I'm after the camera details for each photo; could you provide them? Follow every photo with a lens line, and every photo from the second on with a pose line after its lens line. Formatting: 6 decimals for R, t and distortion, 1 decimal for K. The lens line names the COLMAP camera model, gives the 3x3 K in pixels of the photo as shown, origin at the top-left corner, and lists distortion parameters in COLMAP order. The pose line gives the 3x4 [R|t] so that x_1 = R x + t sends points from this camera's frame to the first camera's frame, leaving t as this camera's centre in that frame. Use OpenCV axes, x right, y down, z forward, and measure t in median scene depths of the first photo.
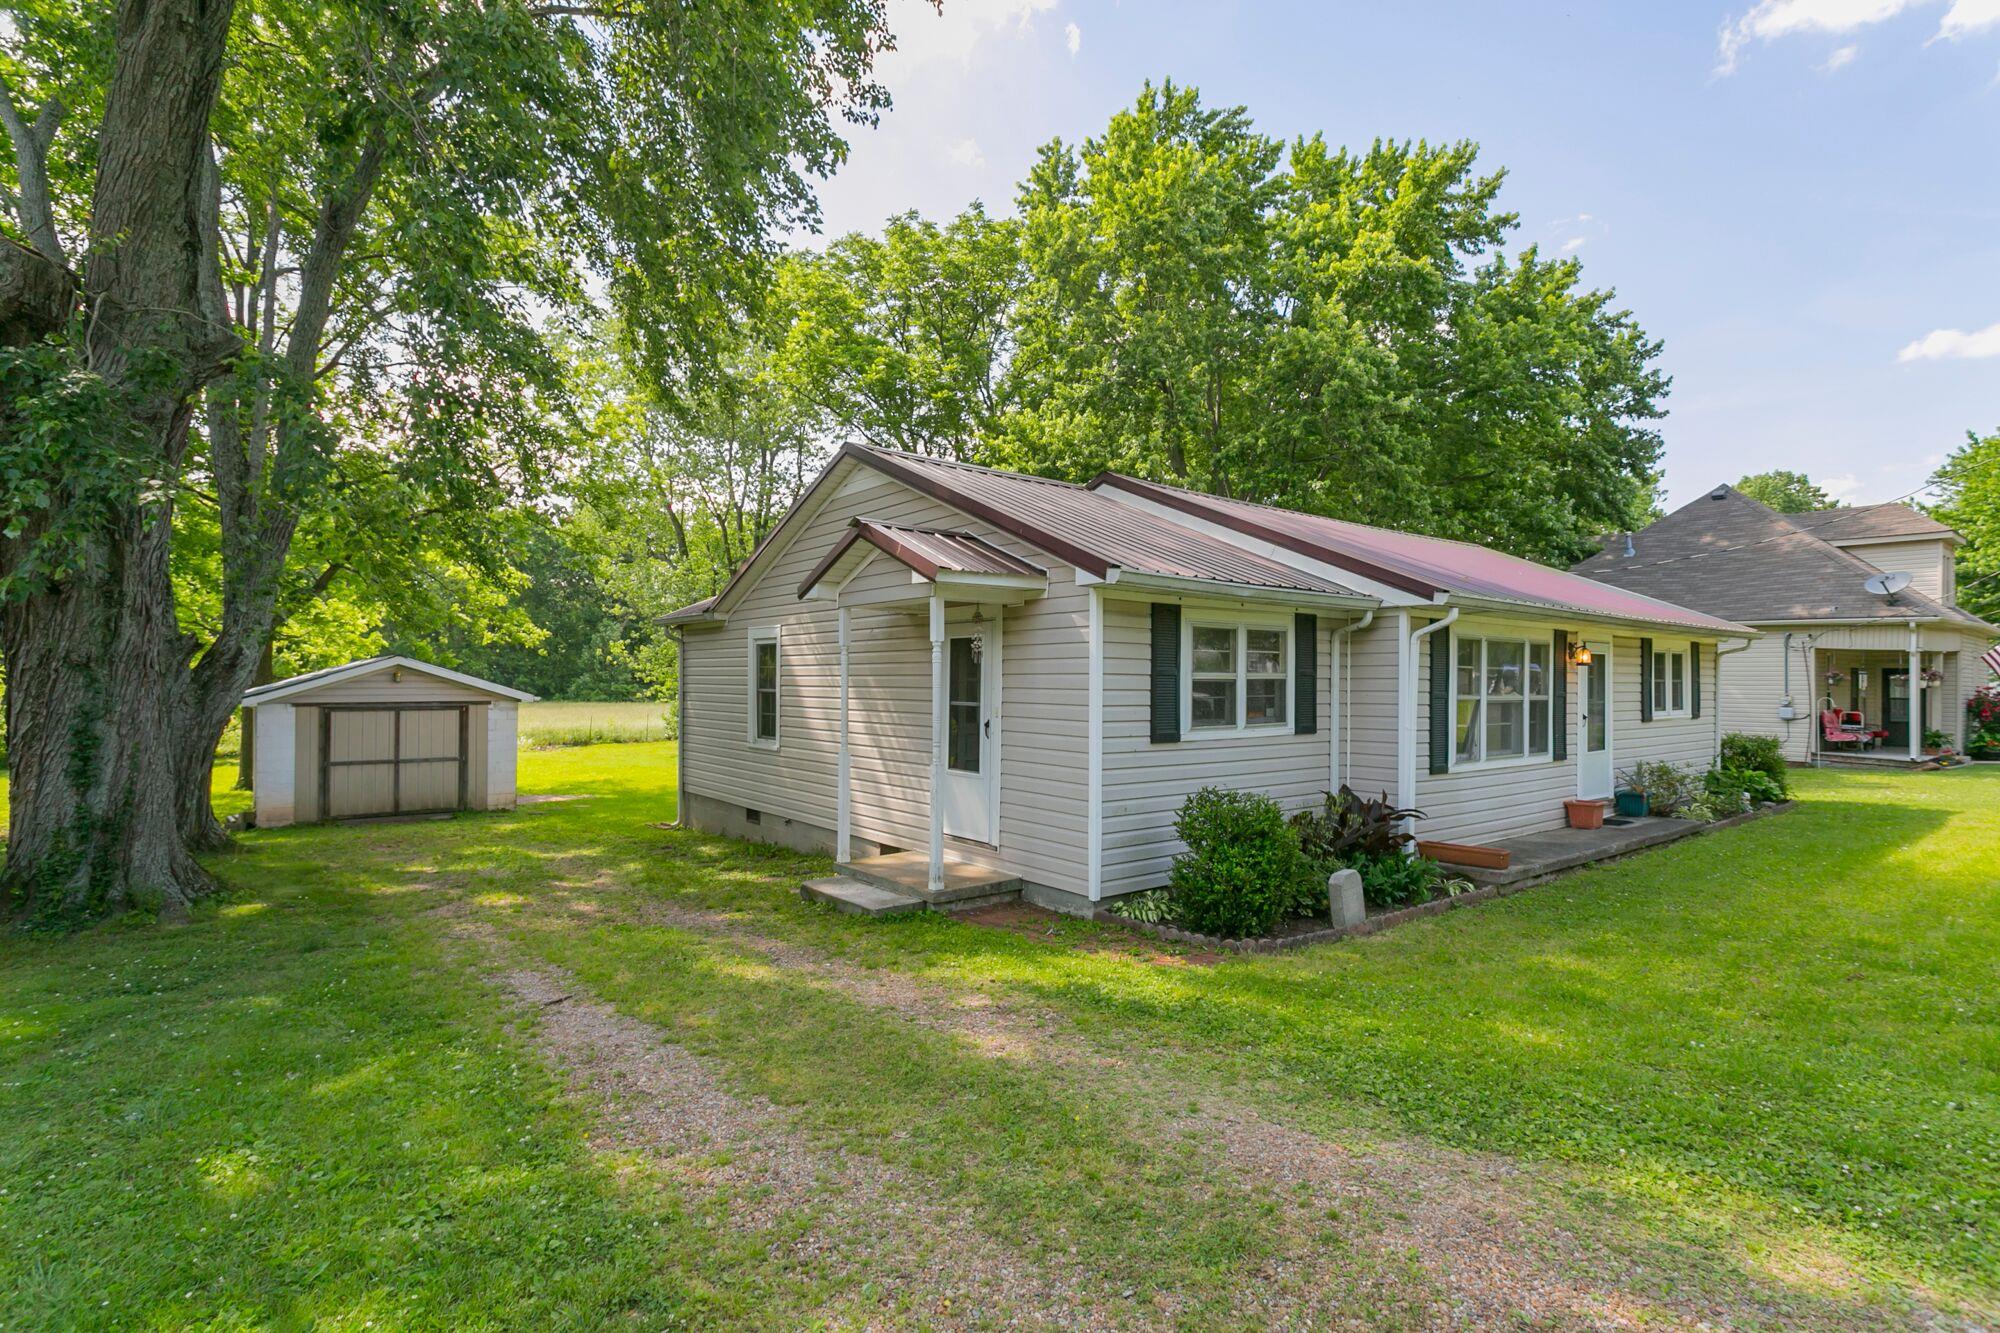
lens RADIAL K [[933.1, 0, 995.4], [0, 933.1, 669.2], [0, 0, 1]] dist [0.002086, -0.000380]
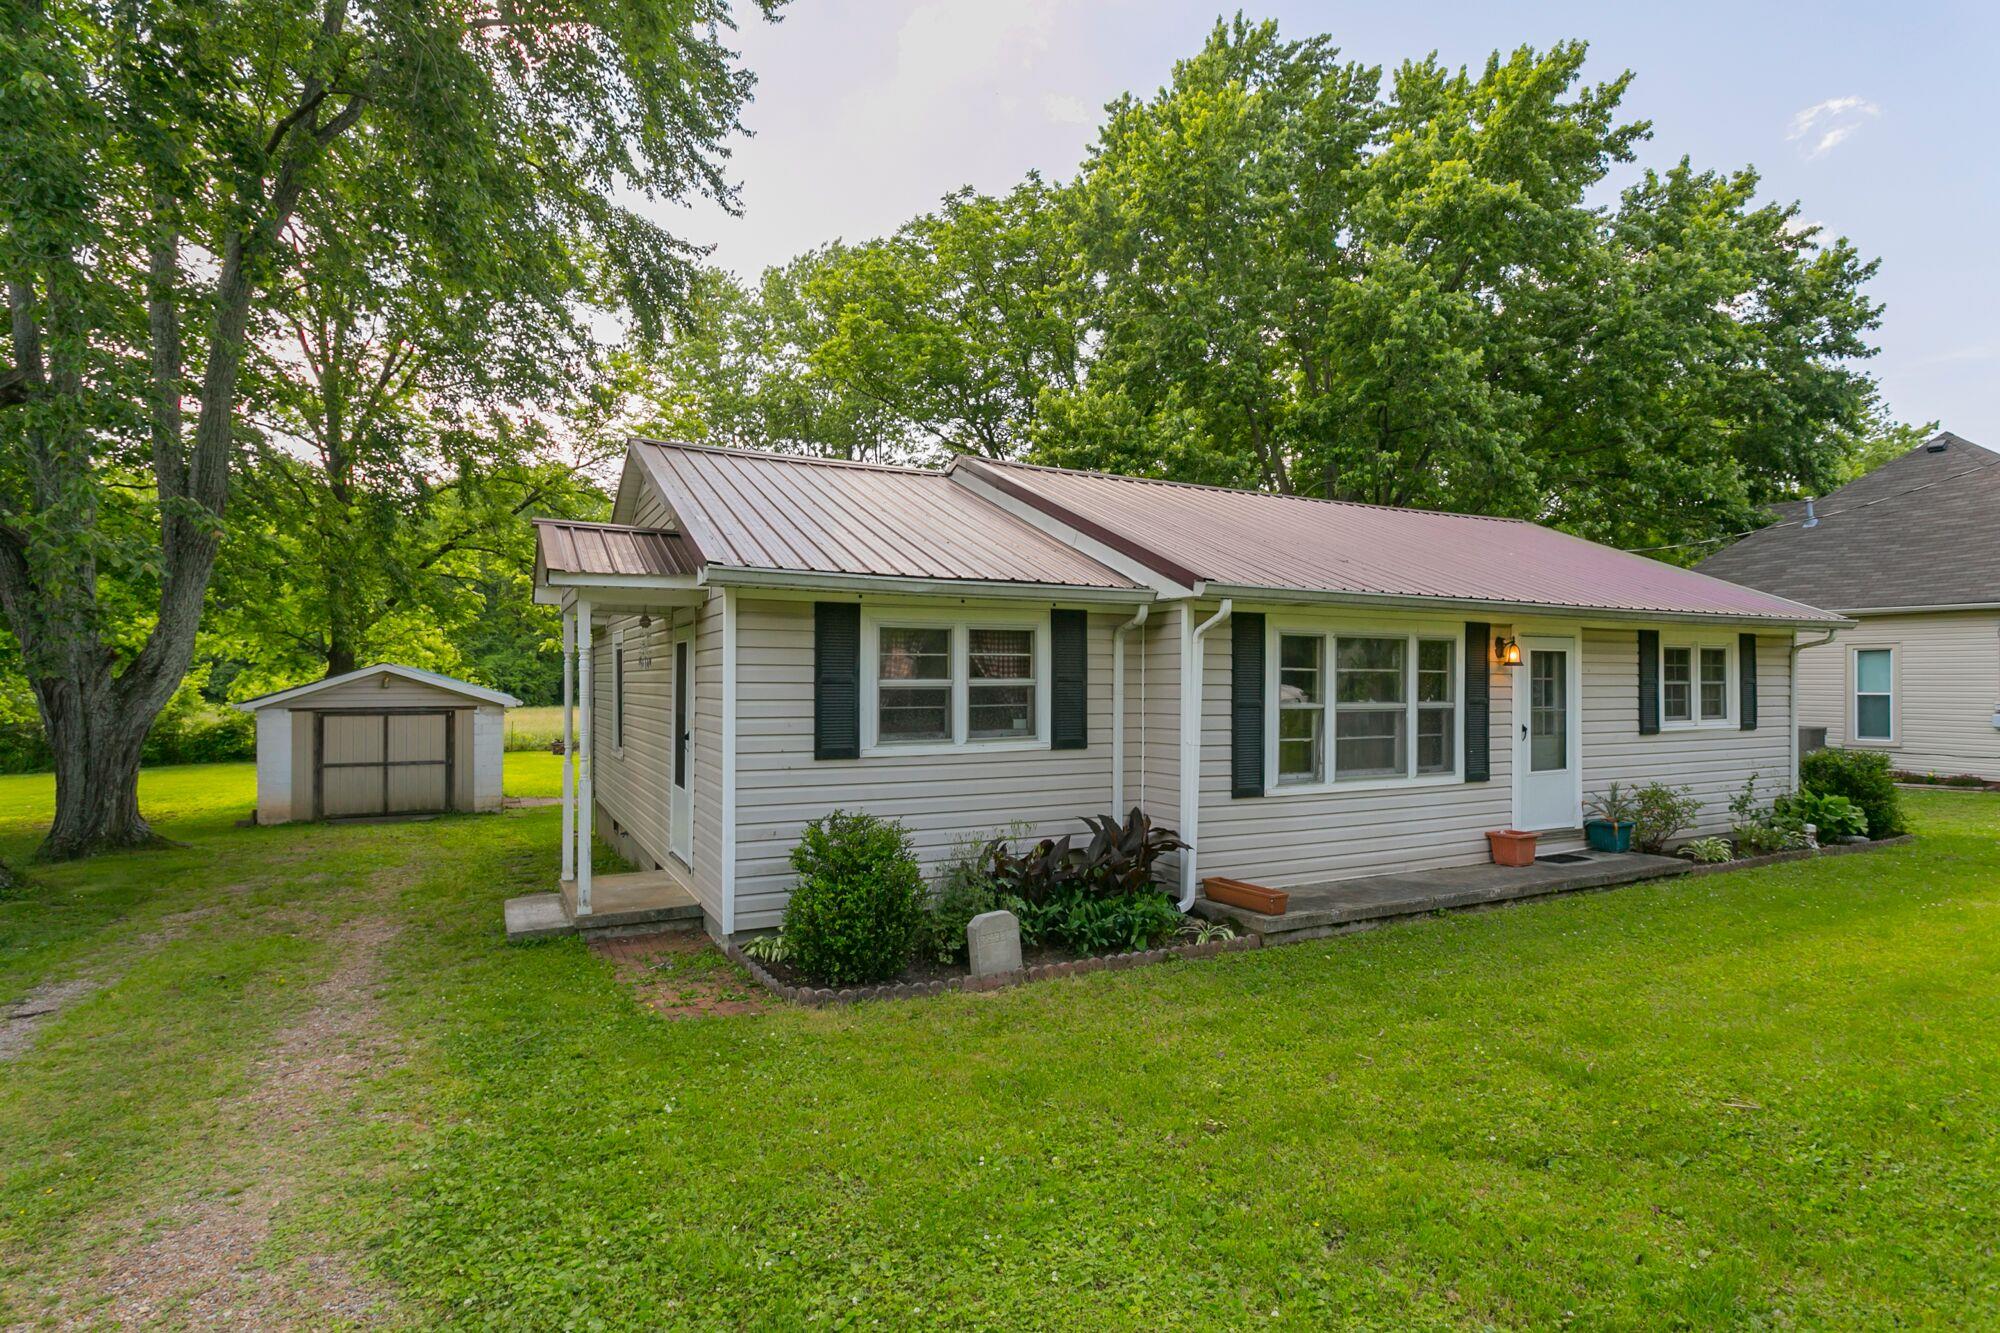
lens RADIAL K [[977.7, 0, 1009.5], [0, 977.7, 676.8], [0, 0, 1]] dist [-0.005272, 0.000456]
pose [[0.982850, -0.004992, -0.184340, 0.246792], [0.006510, 0.999950, 0.007633, -0.002601], [0.184293, -0.008702, 0.982833, 0.055681]]
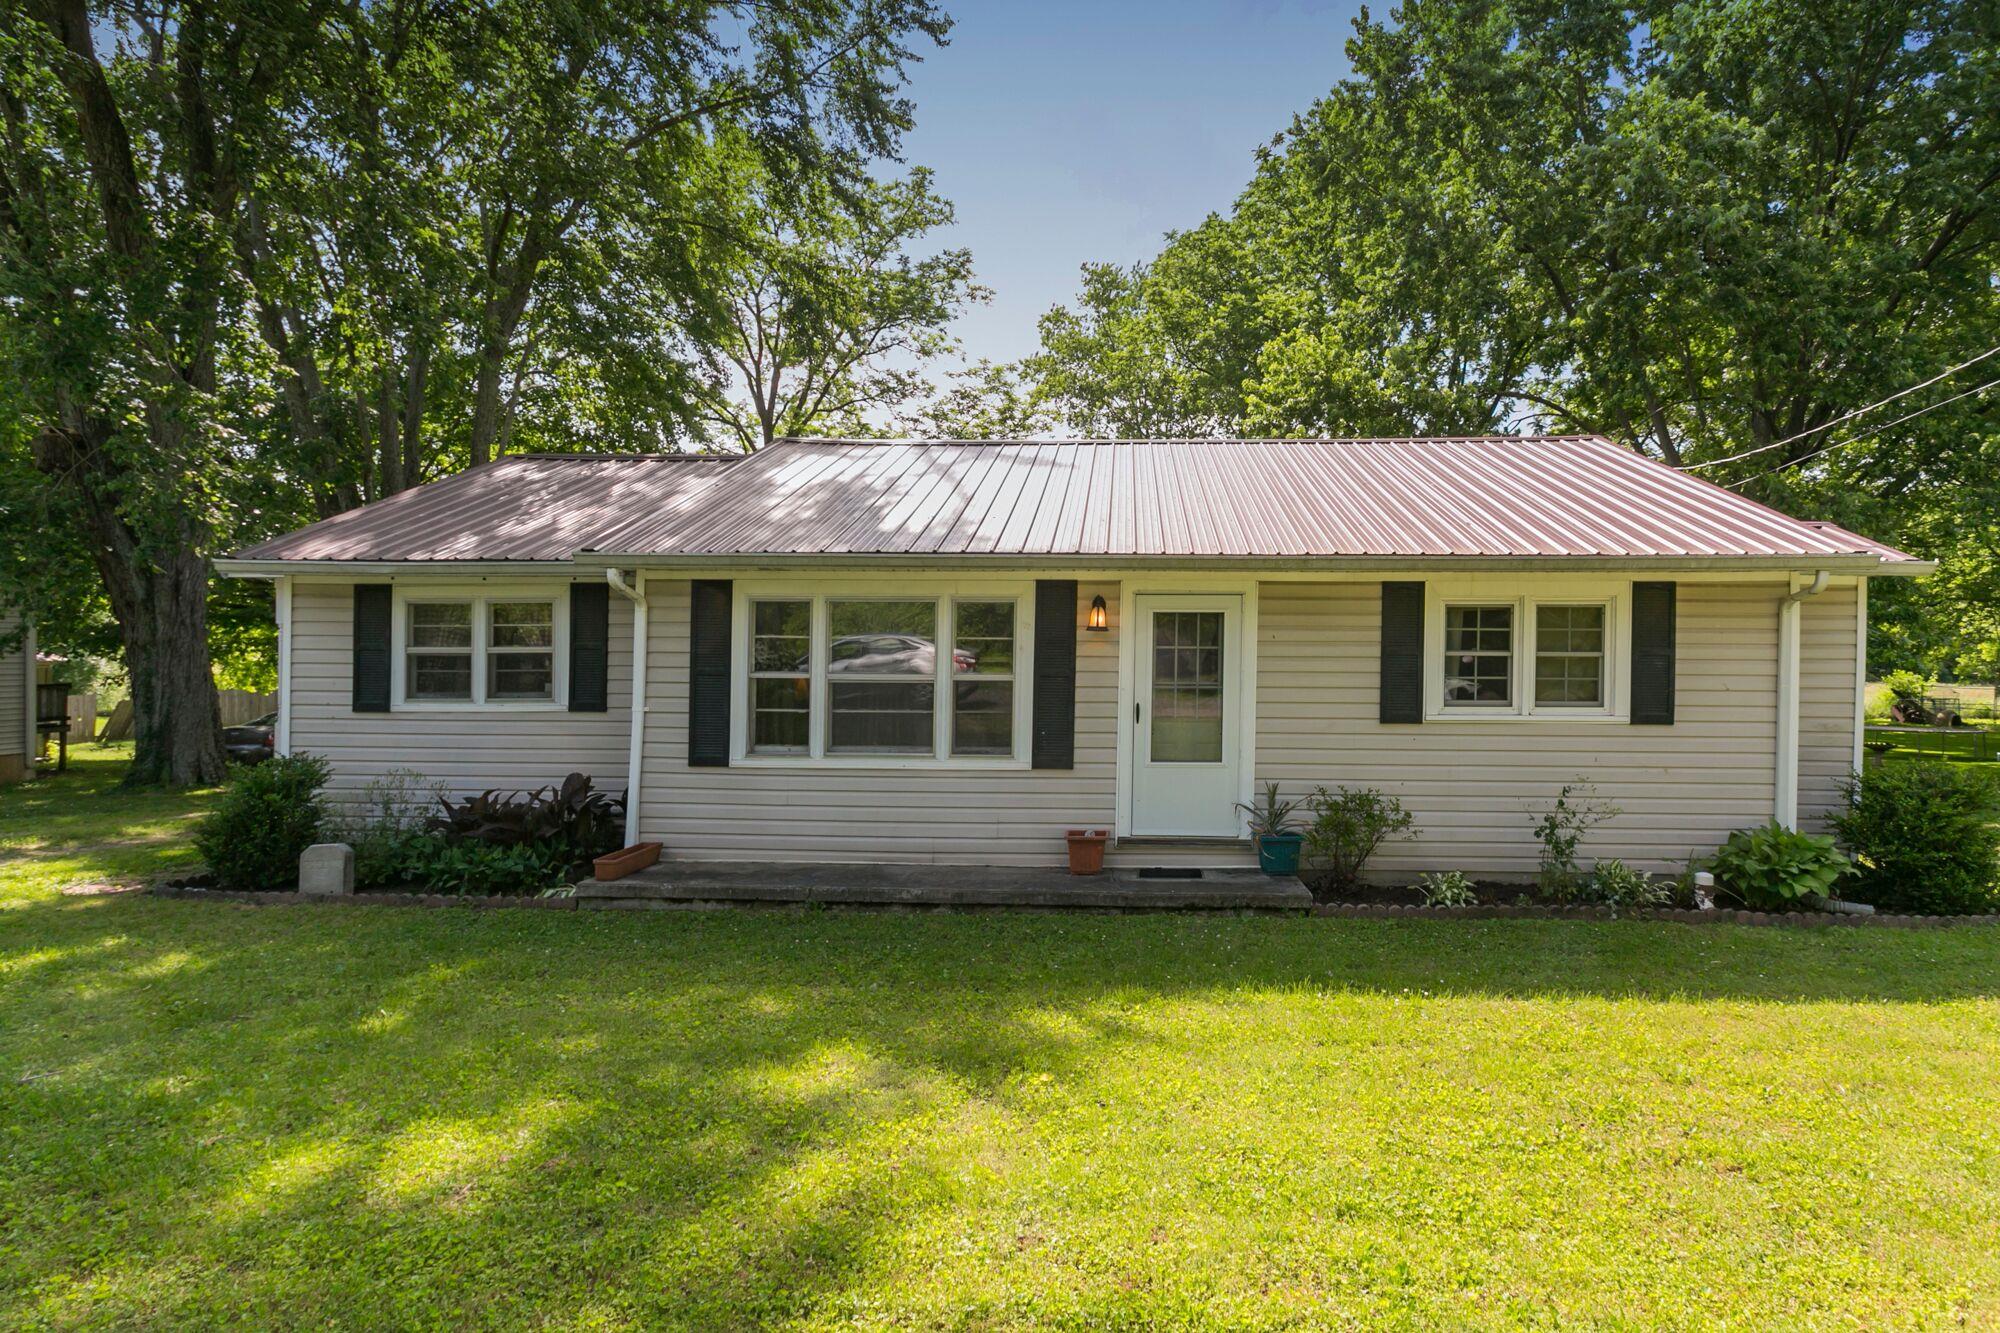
lens RADIAL K [[933.1, 0, 996.7], [0, 933.1, 670.1], [0, 0, 1]] dist [0.002086, -0.000380]
pose [[0.774286, 0.009643, -0.632762, 0.687677], [0.008099, 0.999651, 0.025143, 0.004108], [0.632784, -0.024593, 0.773938, 0.296883]]
